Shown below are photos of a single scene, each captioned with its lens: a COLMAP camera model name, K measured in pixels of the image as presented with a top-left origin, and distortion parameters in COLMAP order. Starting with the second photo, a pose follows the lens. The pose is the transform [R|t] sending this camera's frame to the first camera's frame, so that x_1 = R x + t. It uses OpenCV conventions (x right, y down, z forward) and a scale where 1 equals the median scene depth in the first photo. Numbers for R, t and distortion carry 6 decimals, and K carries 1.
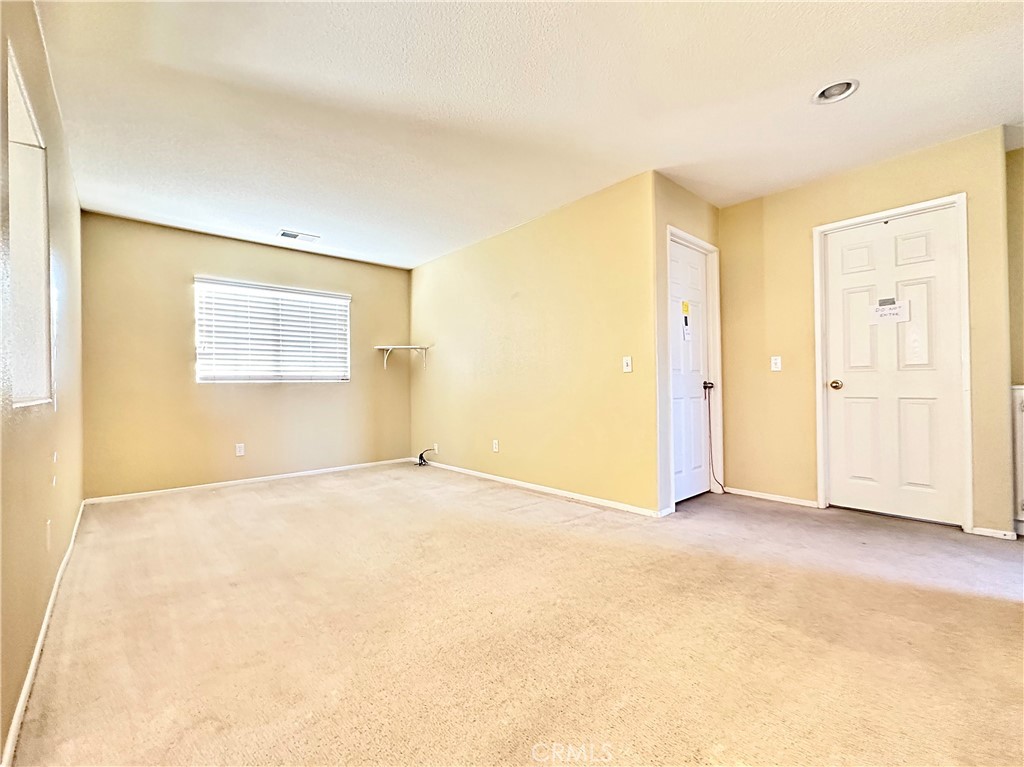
lens RADIAL K [[431.4, 0, 512.4], [0, 431.4, 382.8], [0, 0, 1]] dist [-0.001468, -0.000250]
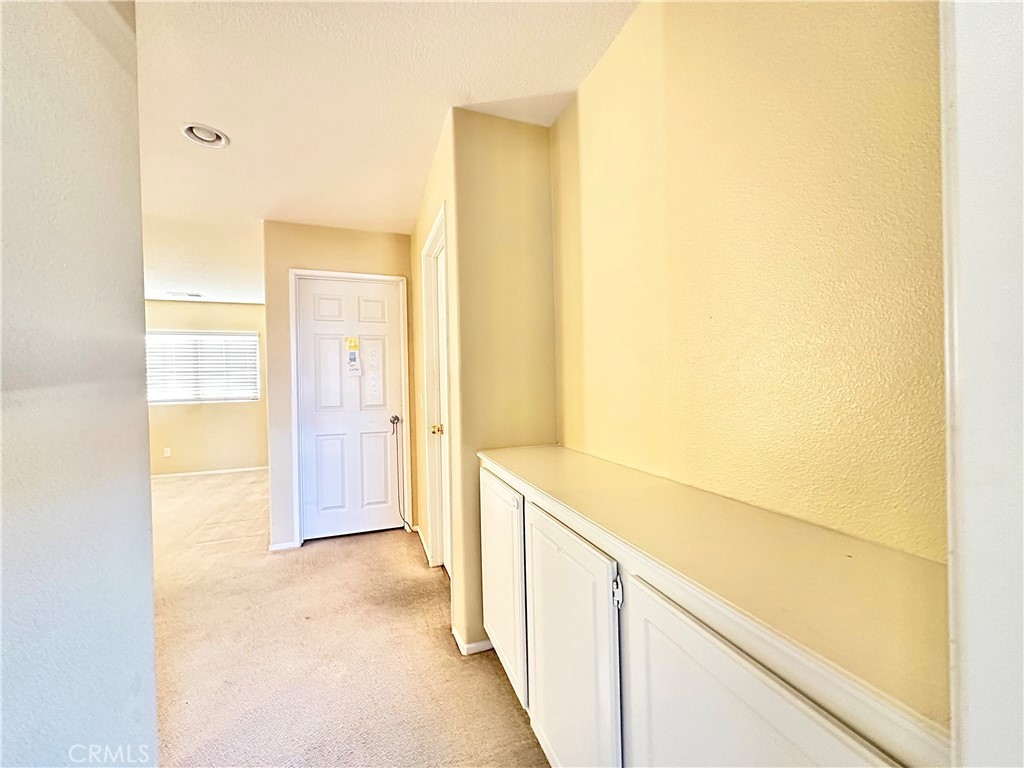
lens RADIAL K [[404.9, 0, 511.4], [0, 404.9, 383.1], [0, 0, 1]] dist [0.000066, 0.000129]
pose [[0.923730, -0.003822, -0.383024, 0.811298], [0.008689, 0.999902, 0.010977, -0.065669], [0.382945, -0.013468, 0.923673, 0.201724]]
